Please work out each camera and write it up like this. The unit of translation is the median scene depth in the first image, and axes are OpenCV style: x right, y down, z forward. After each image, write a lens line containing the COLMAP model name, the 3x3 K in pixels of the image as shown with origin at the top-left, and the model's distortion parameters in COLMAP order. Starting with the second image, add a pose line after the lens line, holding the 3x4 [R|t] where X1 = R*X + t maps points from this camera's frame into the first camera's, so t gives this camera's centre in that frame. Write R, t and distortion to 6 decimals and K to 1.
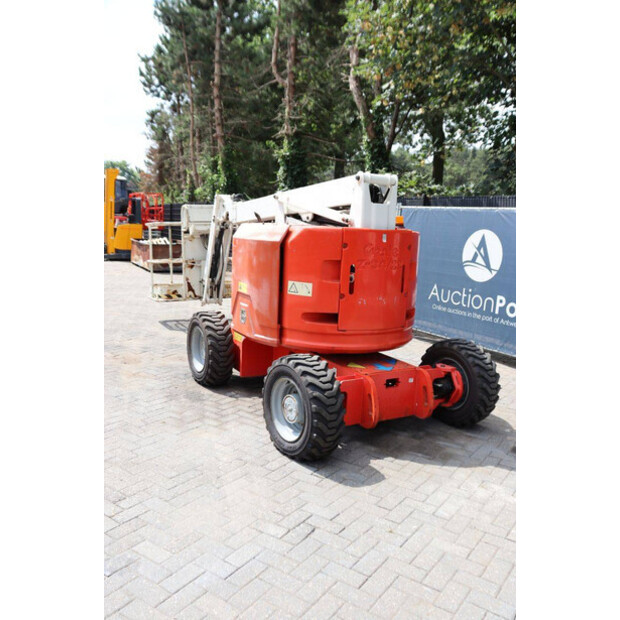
lens RADIAL K [[540.2, 0, 310.0], [0, 540.2, 310.0], [0, 0, 1]] dist [-0.130959, 0.102601]
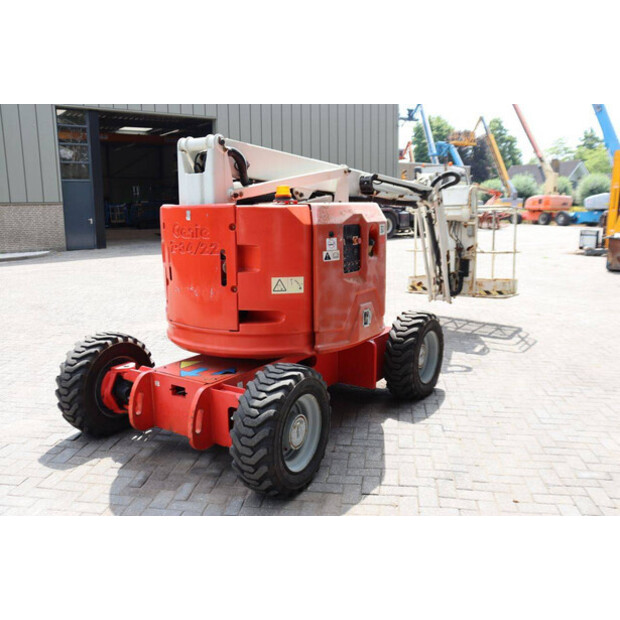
lens RADIAL K [[553.1, 0, 310.0], [0, 553.1, 310.0], [0, 0, 1]] dist [-0.139025, 0.176096]
pose [[0.457760, 0.119692, -0.880982, 0.913245], [-0.115406, 0.990513, 0.074608, -0.069483], [0.881554, 0.067518, 0.467231, 0.728740]]
